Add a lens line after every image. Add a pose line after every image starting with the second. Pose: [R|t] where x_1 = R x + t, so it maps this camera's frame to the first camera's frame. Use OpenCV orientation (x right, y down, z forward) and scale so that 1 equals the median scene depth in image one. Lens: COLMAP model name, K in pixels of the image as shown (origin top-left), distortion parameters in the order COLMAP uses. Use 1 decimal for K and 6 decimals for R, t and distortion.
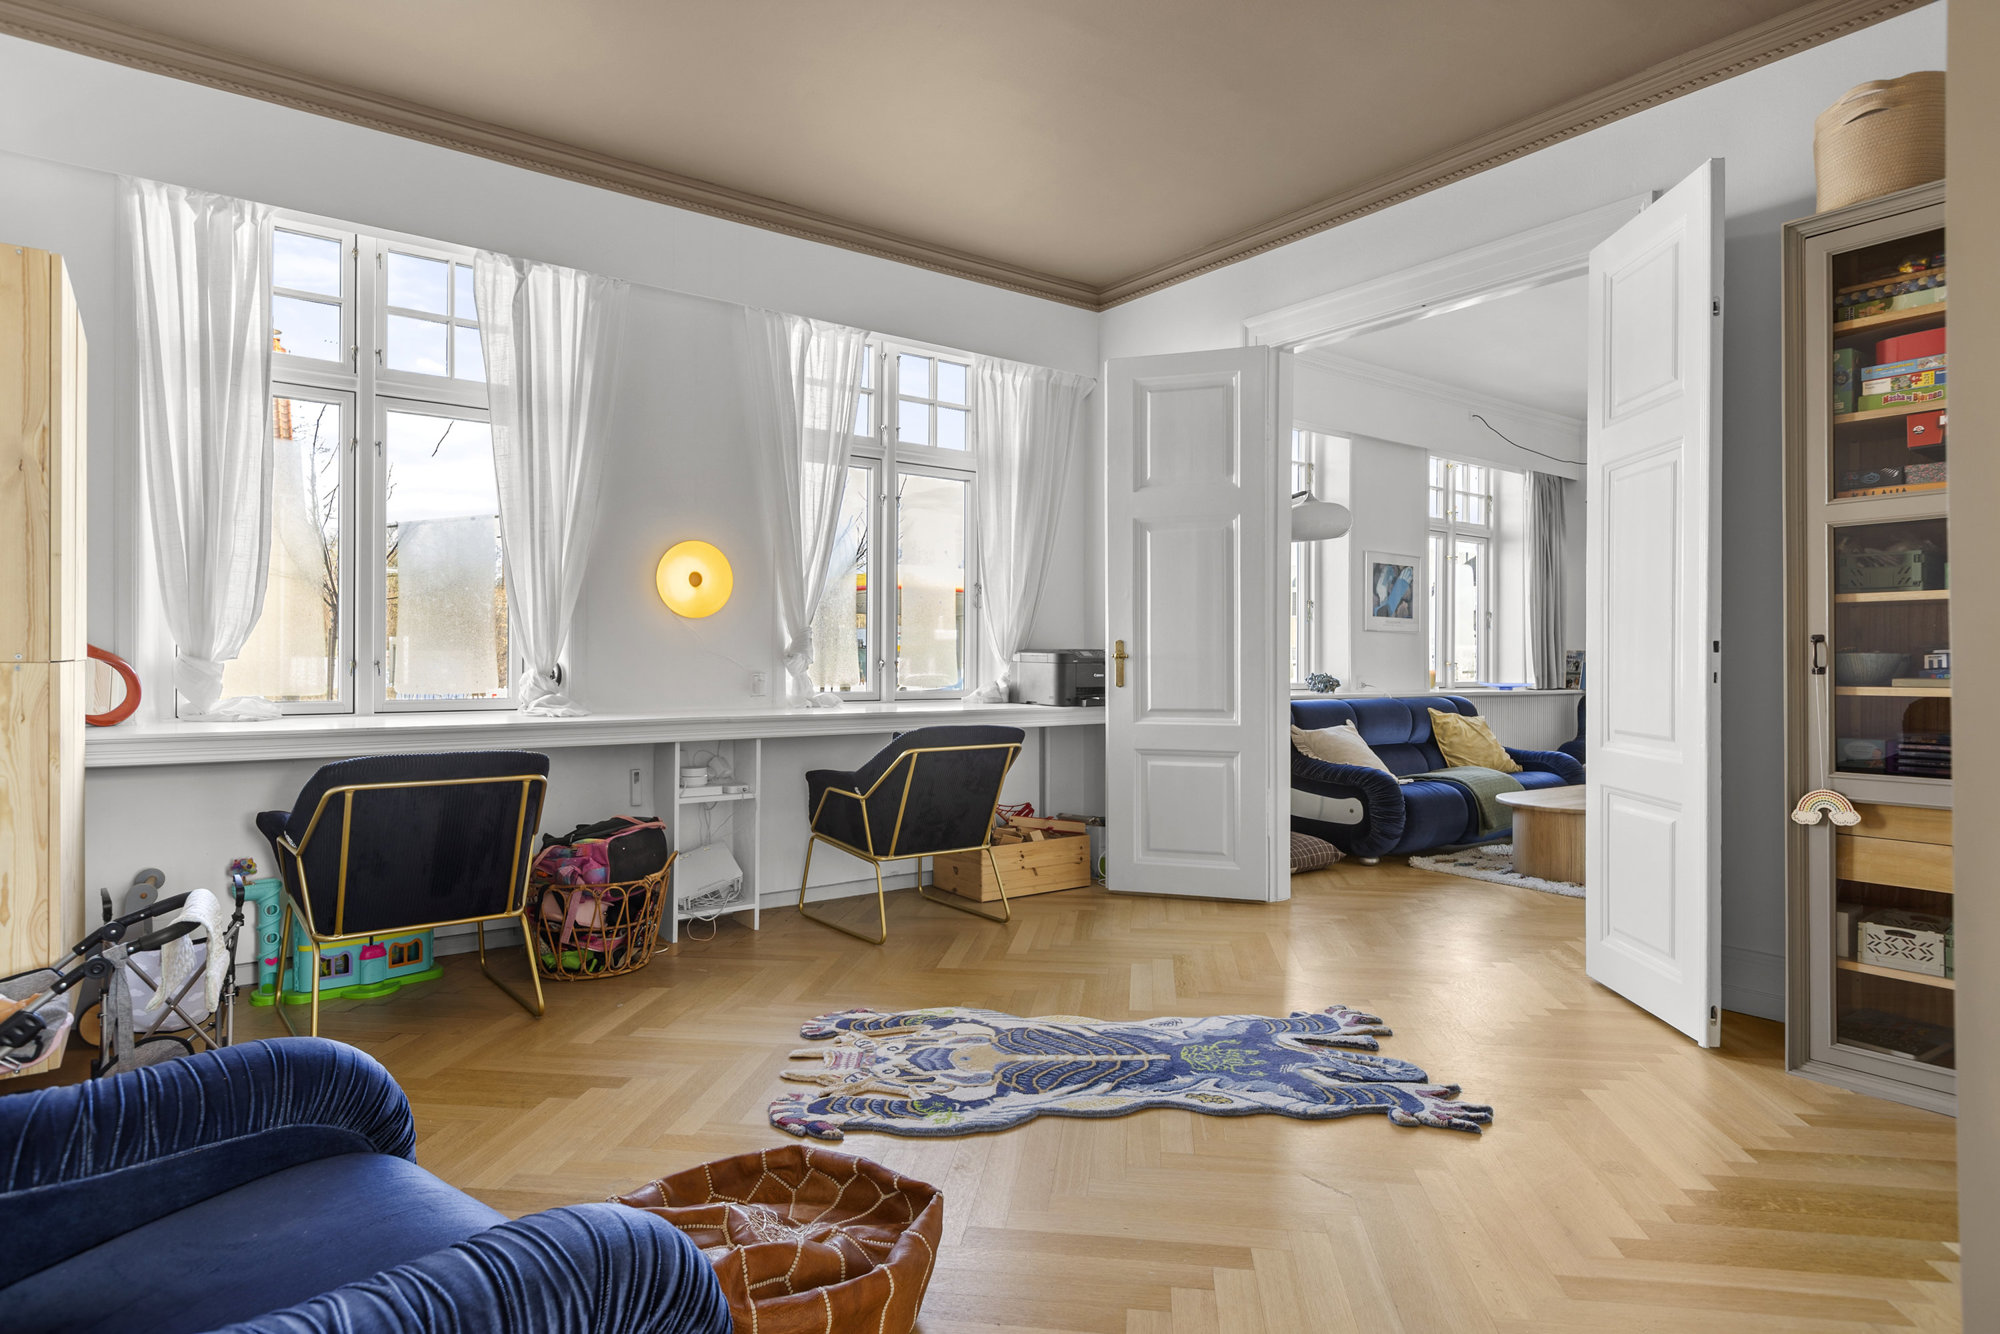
lens RADIAL K [[1083.7, 0, 994.9], [0, 1083.7, 655.5], [0, 0, 1]] dist [-0.004868, -0.000017]
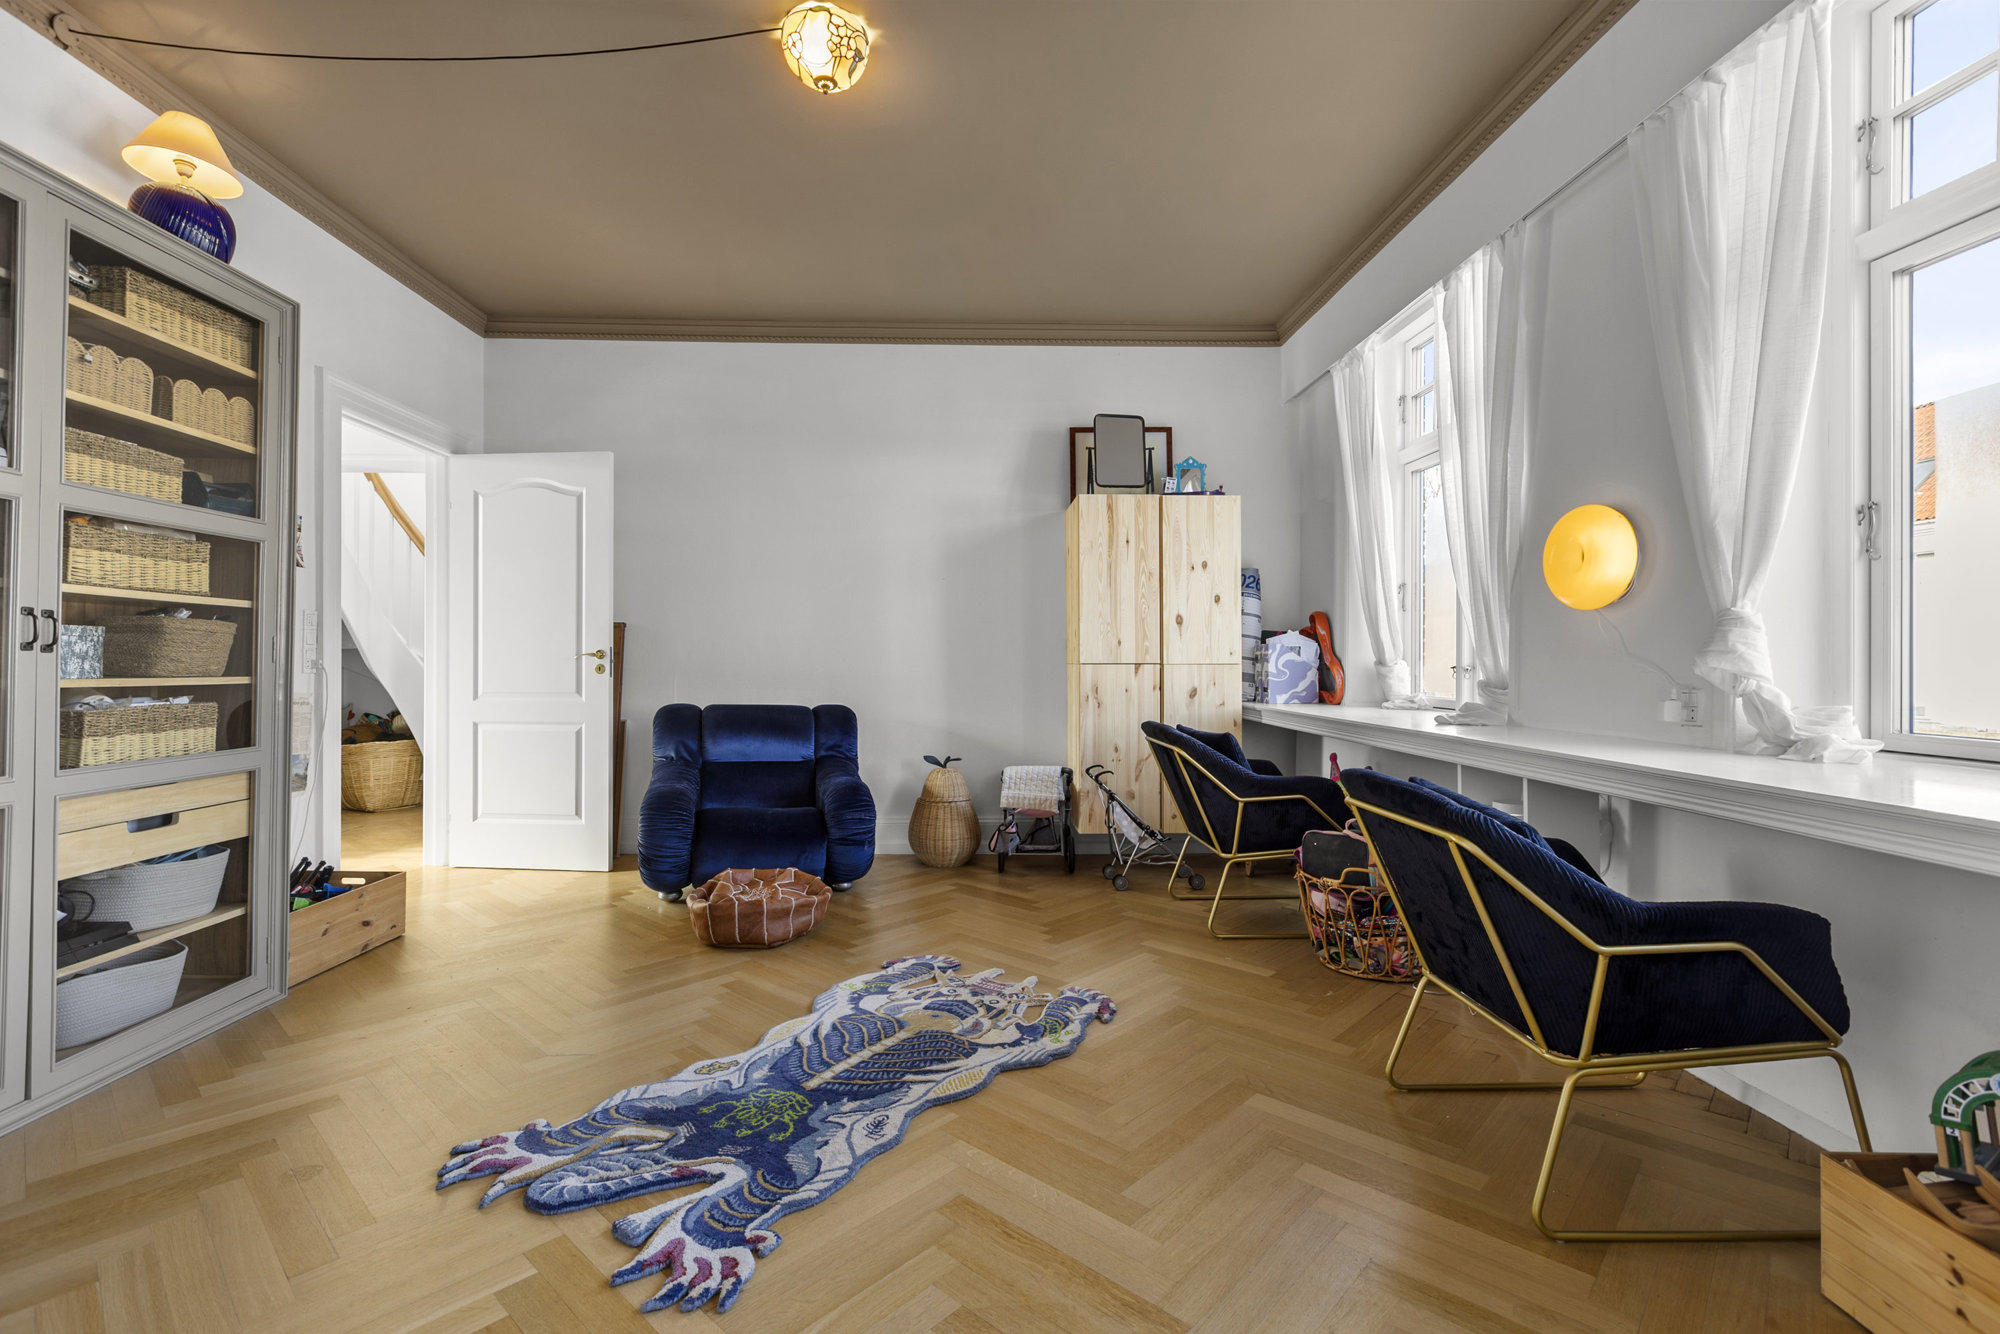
lens RADIAL K [[918.3, 0, 993.1], [0, 918.3, 662.9], [0, 0, 1]] dist [0.001144, -0.000085]
pose [[-0.570795, -0.000873, -0.821092, 0.685666], [-0.002356, 0.999997, 0.000575, 0.003459], [0.821089, 0.002262, -0.570795, 1.510105]]
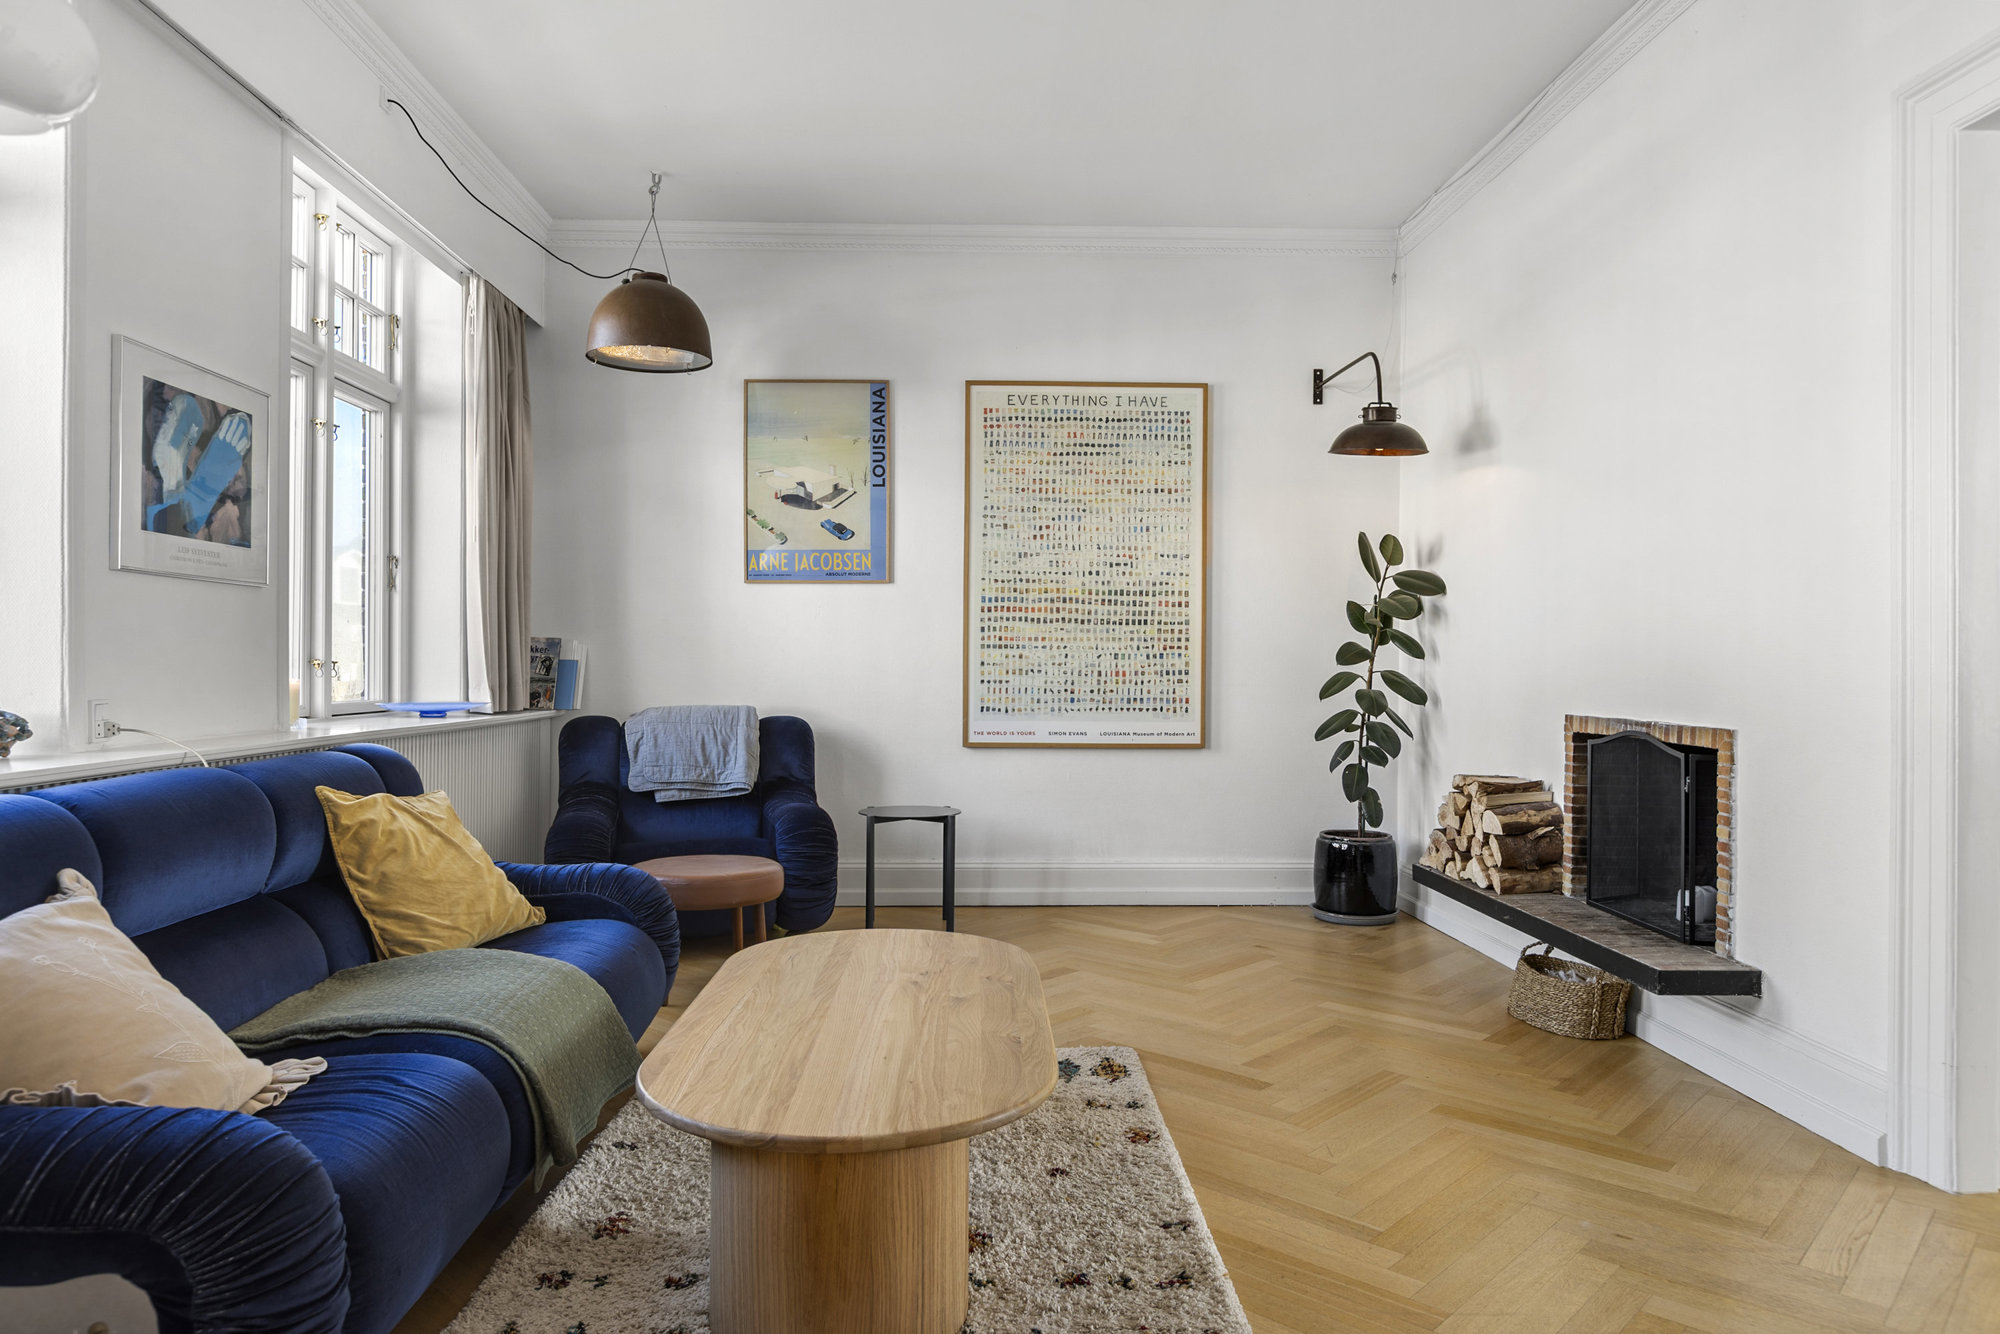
lens RADIAL K [[1303.6, 0, 990.5], [0, 1303.6, 655.1], [0, 0, 1]] dist [0.003458, 0.001684]
pose [[0.583800, 0.002387, 0.811894, 0.241085], [-0.006949, 0.999974, 0.002057, 0.002303], [-0.811867, -0.006843, 0.583802, 0.768058]]
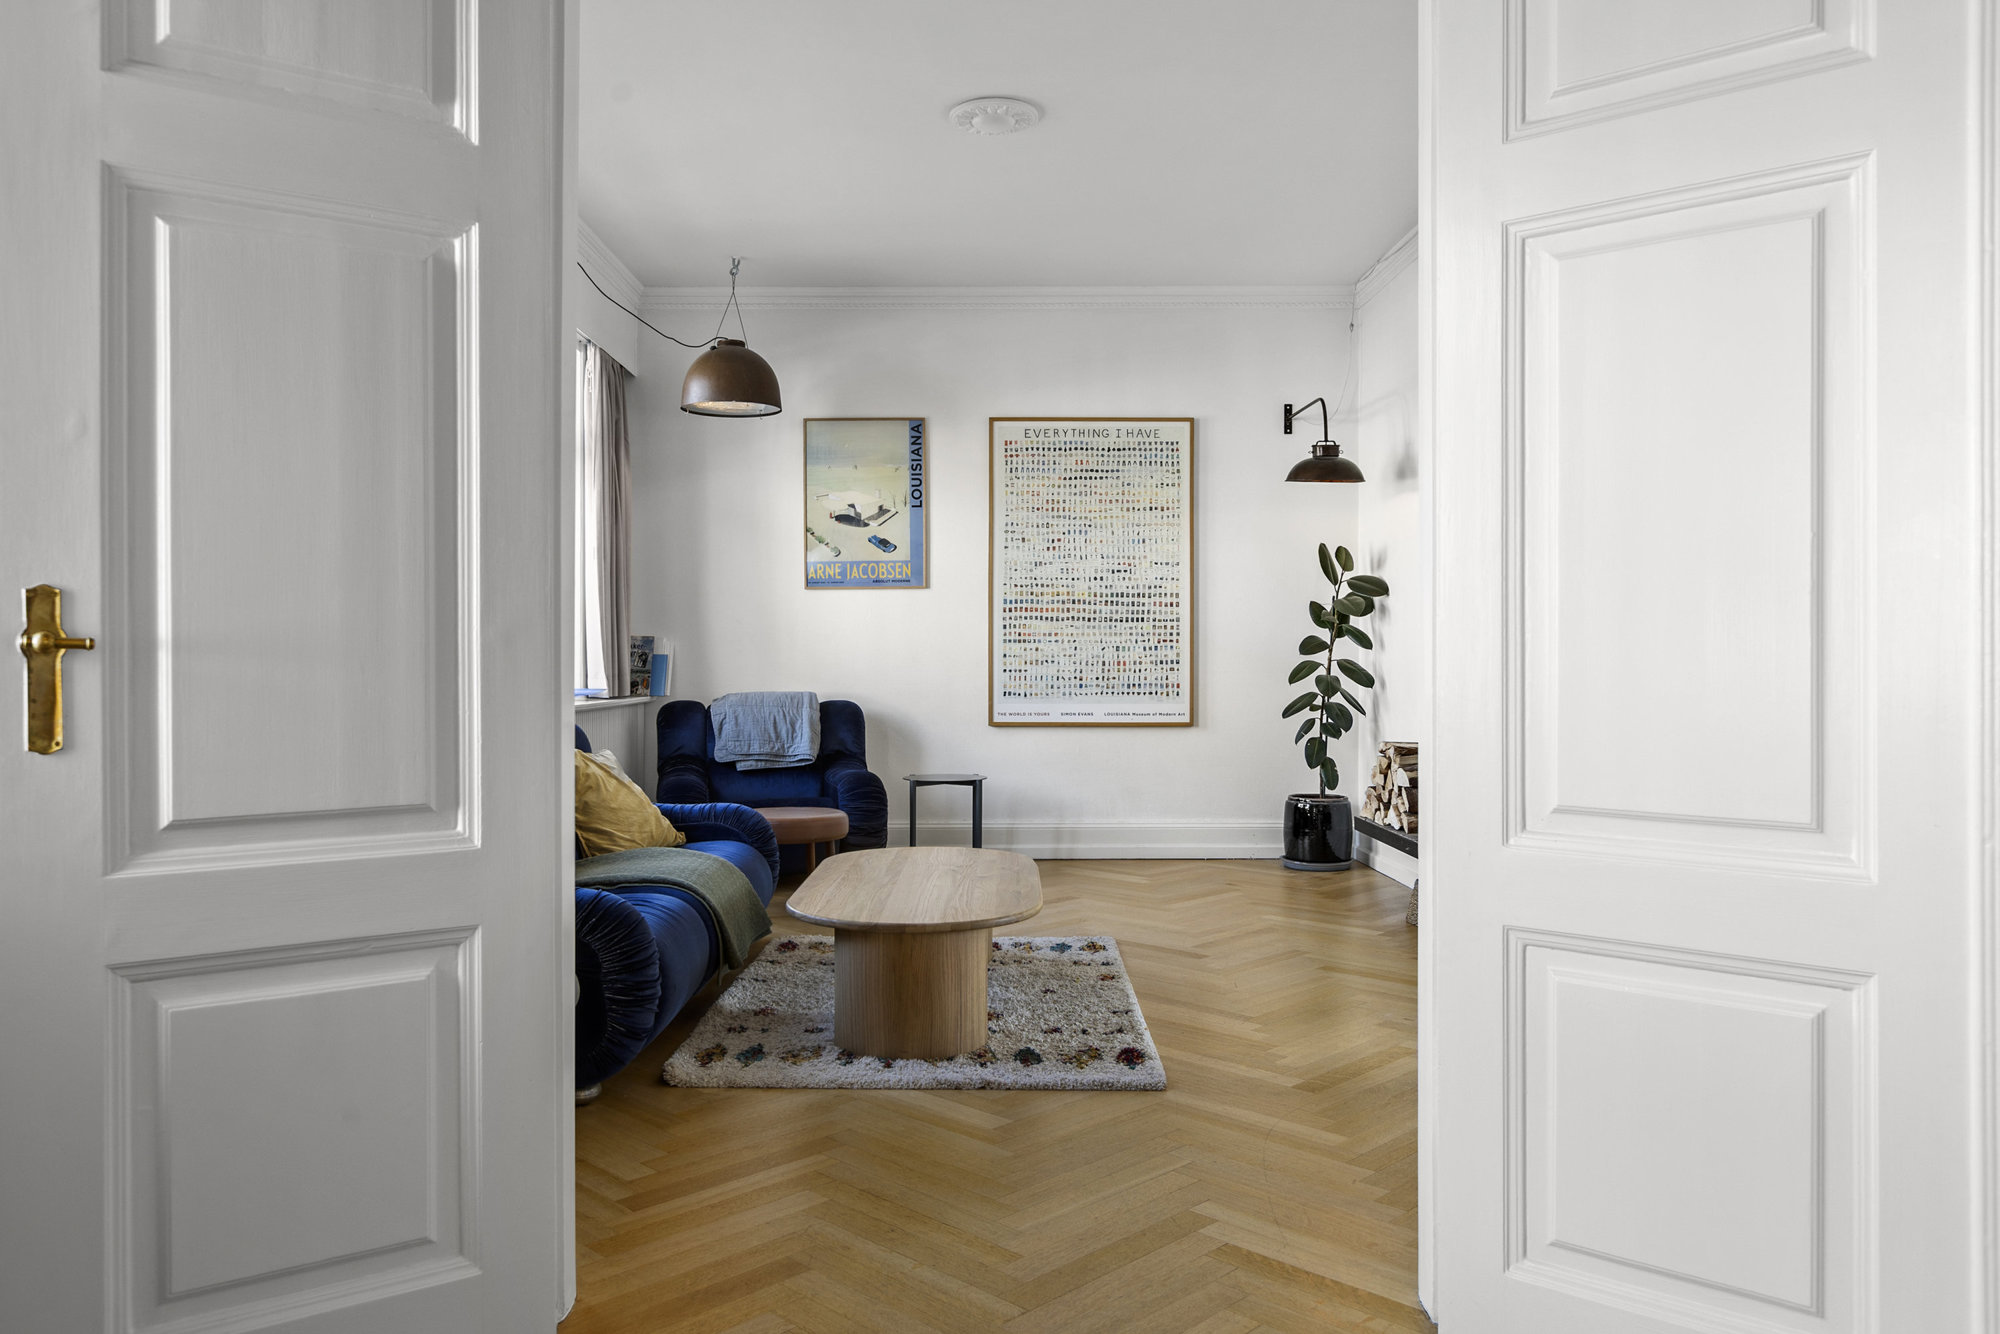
lens RADIAL K [[1411.6, 0, 998.6], [0, 1411.6, 649.2], [0, 0, 1]] dist [-0.004326, -0.003568]
pose [[0.598417, -0.002060, 0.801182, -0.027329], [-0.000739, 0.999995, 0.003123, 0.000881], [-0.801184, -0.002461, 0.598412, 0.558023]]
